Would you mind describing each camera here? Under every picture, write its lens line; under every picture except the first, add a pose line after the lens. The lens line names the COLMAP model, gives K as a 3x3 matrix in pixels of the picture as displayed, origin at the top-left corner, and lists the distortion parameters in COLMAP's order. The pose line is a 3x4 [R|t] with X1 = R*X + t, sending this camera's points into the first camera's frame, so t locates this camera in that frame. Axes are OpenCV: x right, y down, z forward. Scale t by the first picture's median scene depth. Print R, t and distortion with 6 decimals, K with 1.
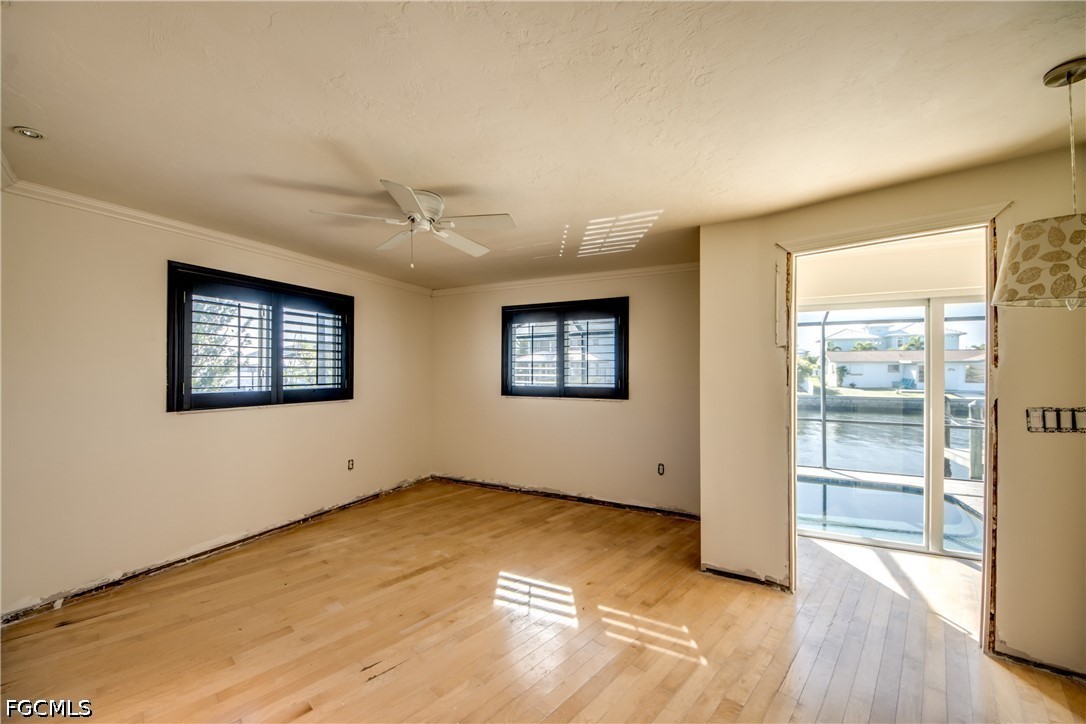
lens RADIAL K [[415.0, 0, 524.8], [0, 415.0, 368.8], [0, 0, 1]] dist [-0.000959, -0.005573]
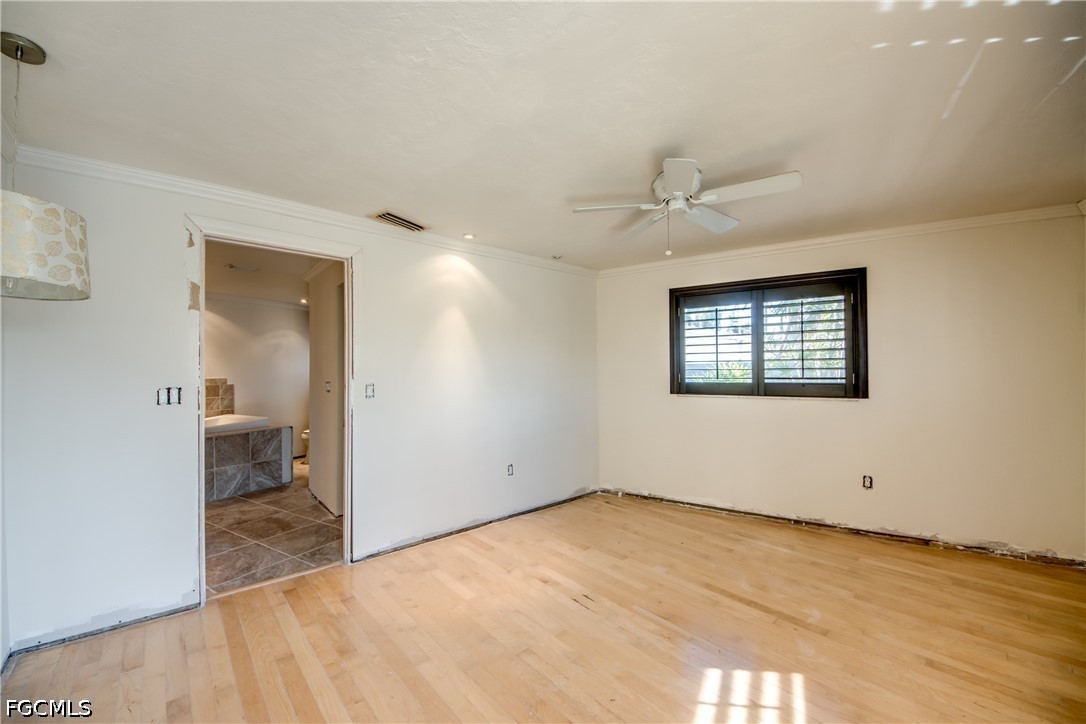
lens RADIAL K [[415.0, 0, 532.4], [0, 415.0, 369.4], [0, 0, 1]] dist [-0.000959, -0.005573]
pose [[-0.086574, -0.004352, -0.996236, 0.512192], [0.013930, 0.999887, -0.005578, 0.016736], [0.996148, -0.014360, -0.086504, 0.540245]]
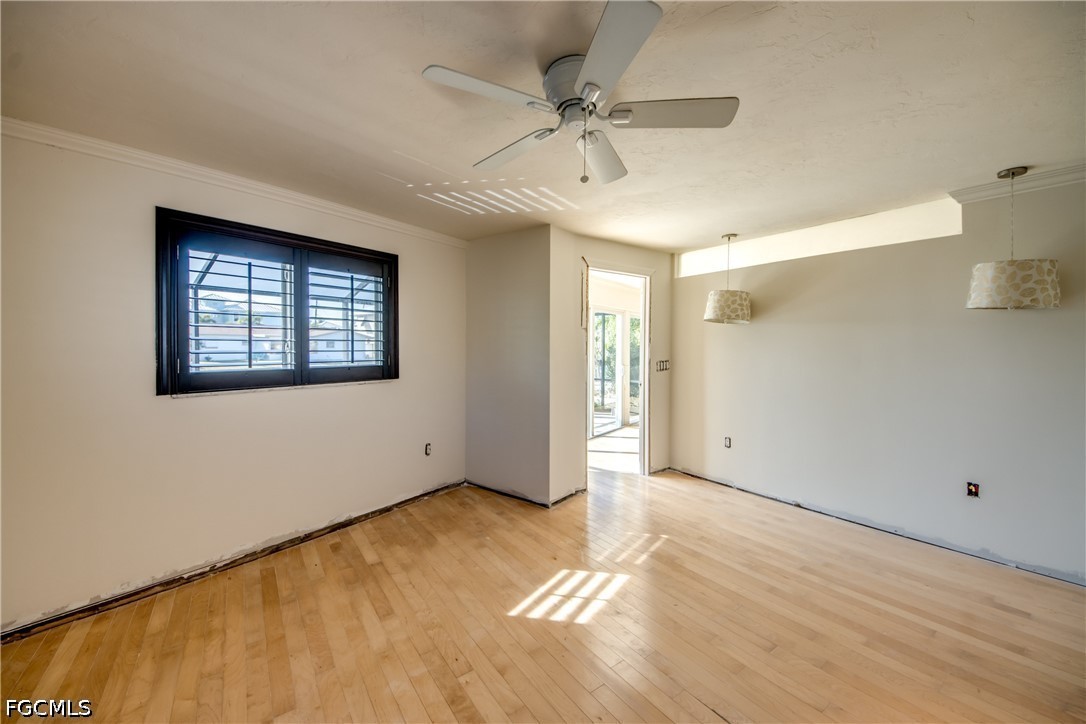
lens RADIAL K [[415.0, 0, 555.8], [0, 415.0, 352.7], [0, 0, 1]] dist [-0.000959, -0.005573]
pose [[0.140305, -0.012689, 0.990027, -0.642107], [-0.006403, 0.999885, 0.013723, 0.009928], [-0.990088, -0.008265, 0.140207, 0.678426]]
